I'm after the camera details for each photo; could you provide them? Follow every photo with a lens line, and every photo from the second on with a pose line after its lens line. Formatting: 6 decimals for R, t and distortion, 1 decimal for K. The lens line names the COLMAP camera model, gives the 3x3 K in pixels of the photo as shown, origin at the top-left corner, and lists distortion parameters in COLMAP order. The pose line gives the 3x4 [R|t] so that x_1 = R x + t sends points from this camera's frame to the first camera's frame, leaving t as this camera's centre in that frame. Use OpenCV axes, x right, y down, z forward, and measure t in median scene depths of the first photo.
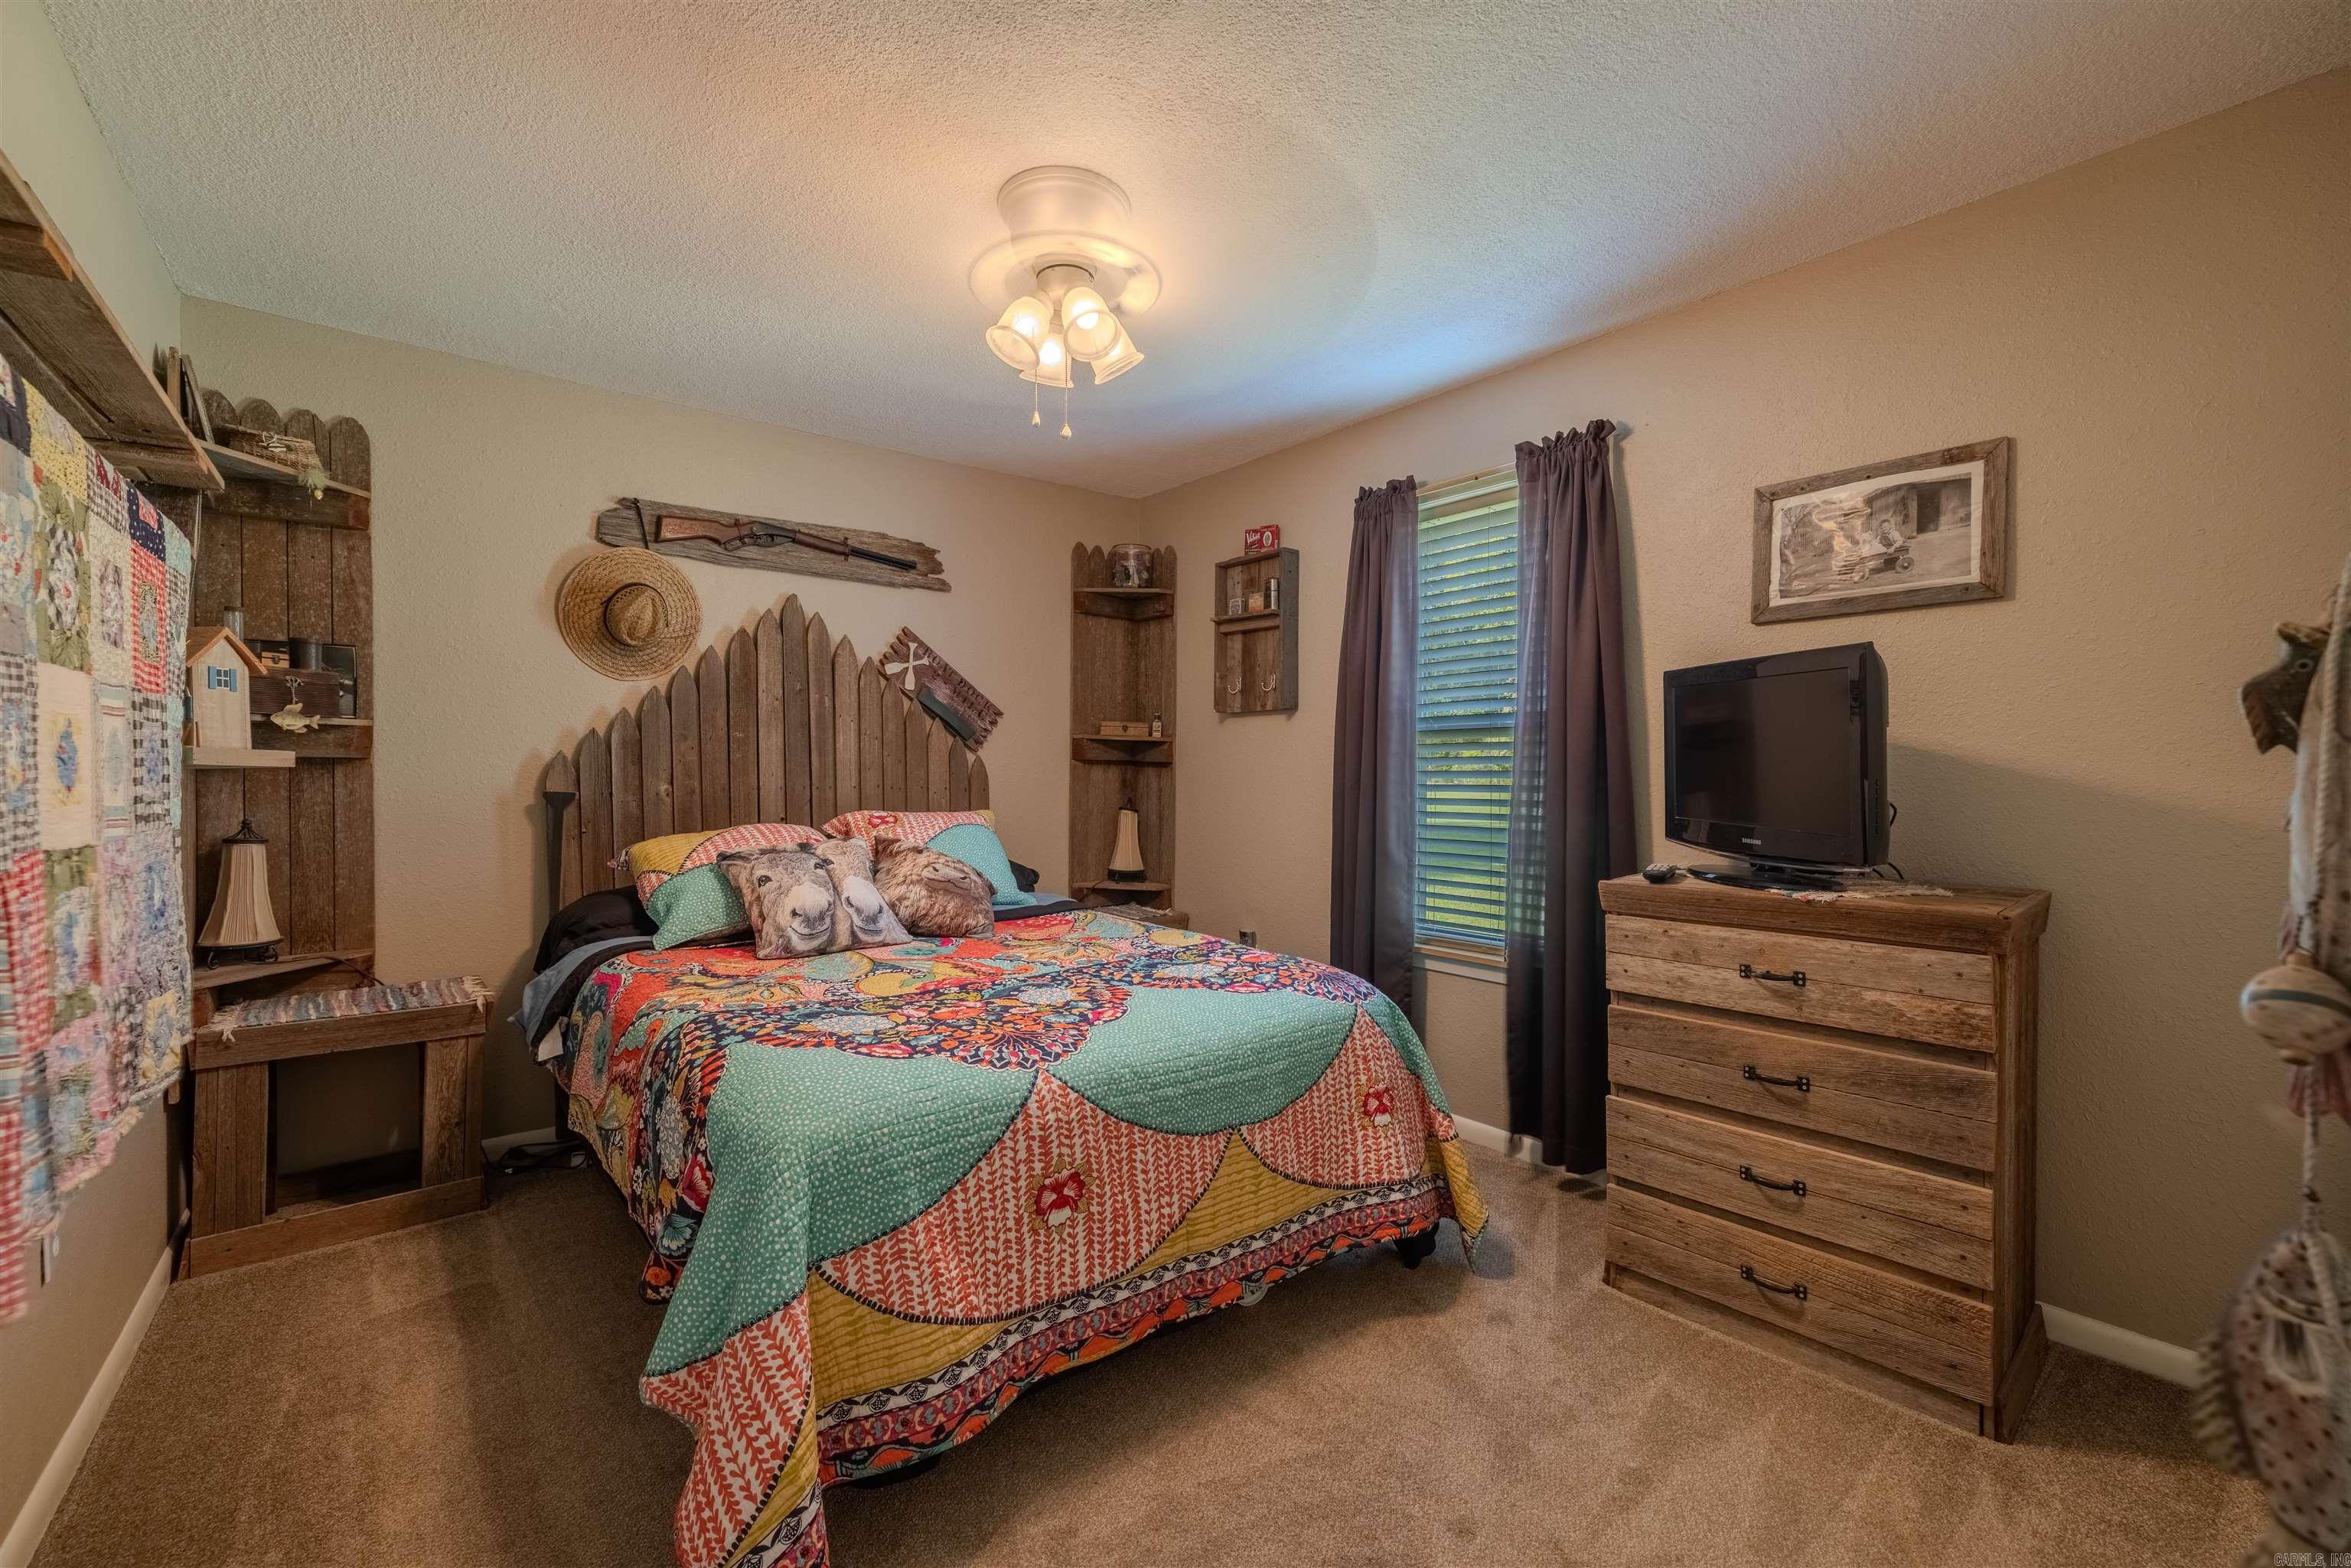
lens RADIAL K [[983.7, 0, 1173.8], [0, 983.7, 771.8], [0, 0, 1]] dist [0.001537, 0.000625]
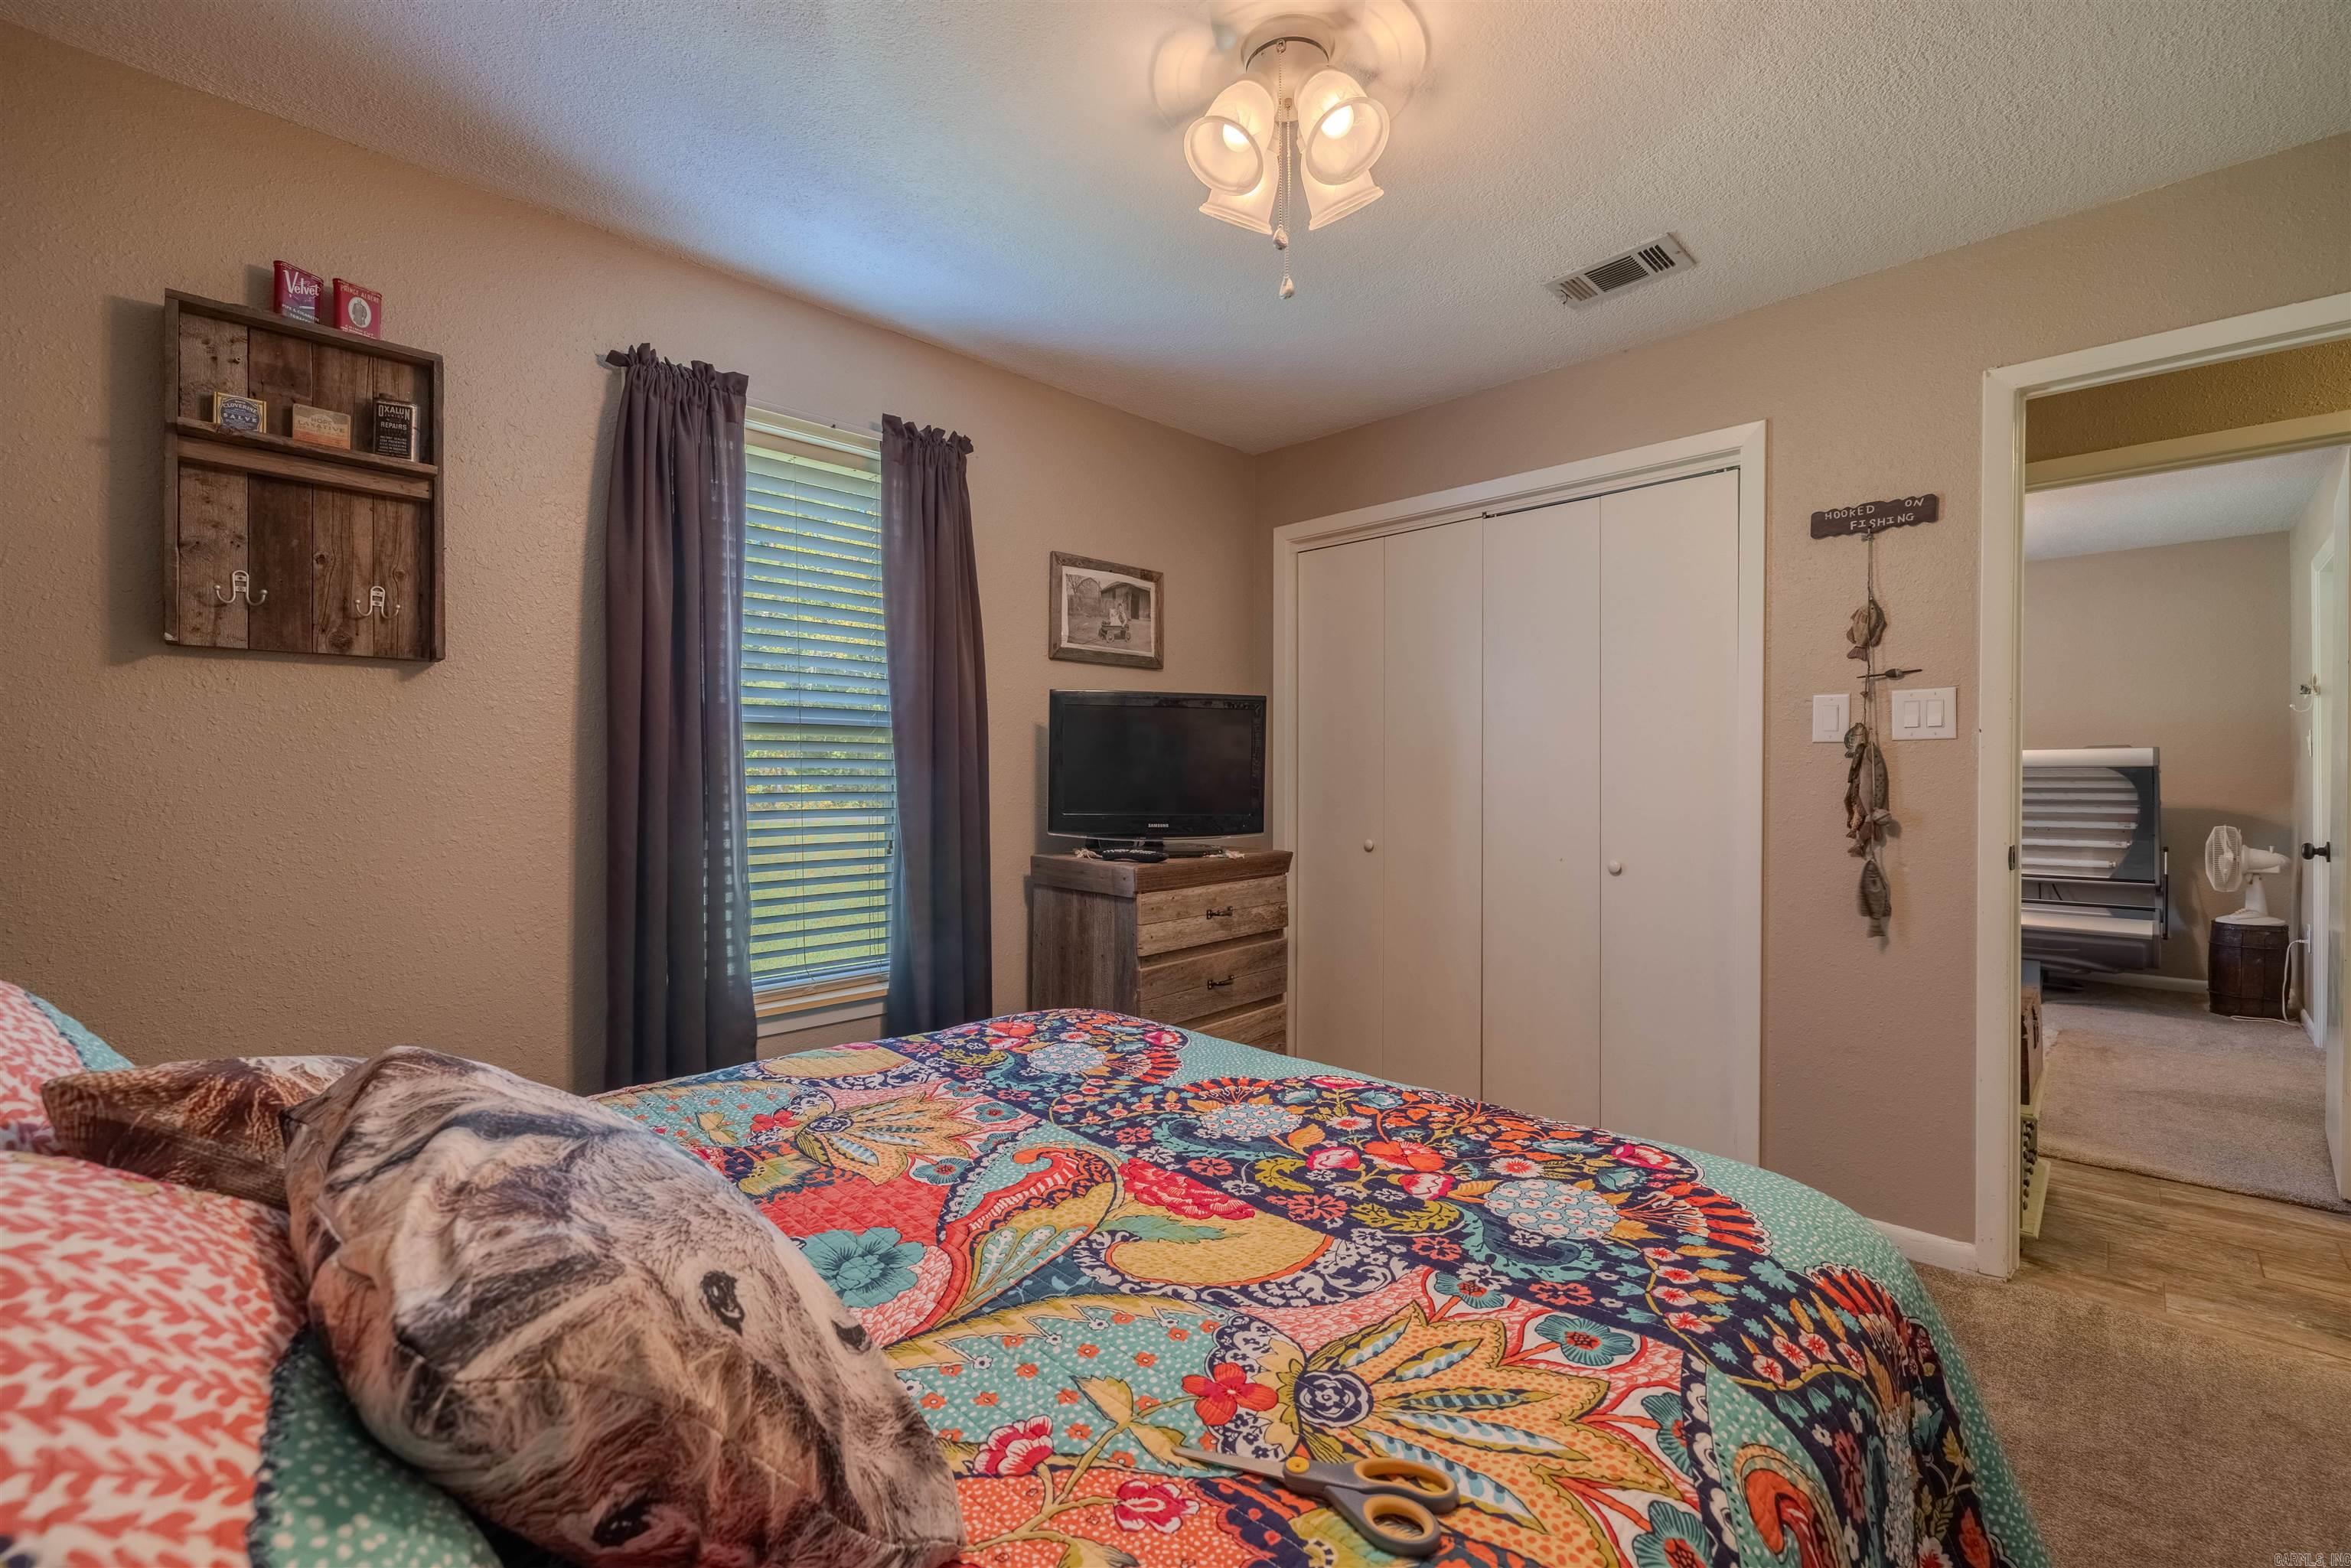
lens RADIAL K [[983.7, 0, 1173.8], [0, 983.7, 771.8], [0, 0, 1]] dist [0.001537, 0.000625]
pose [[-0.118795, 0.003424, 0.992913, -0.730344], [0.007002, 0.999972, -0.002611, -0.000559], [-0.992894, 0.006642, -0.118816, 1.074592]]
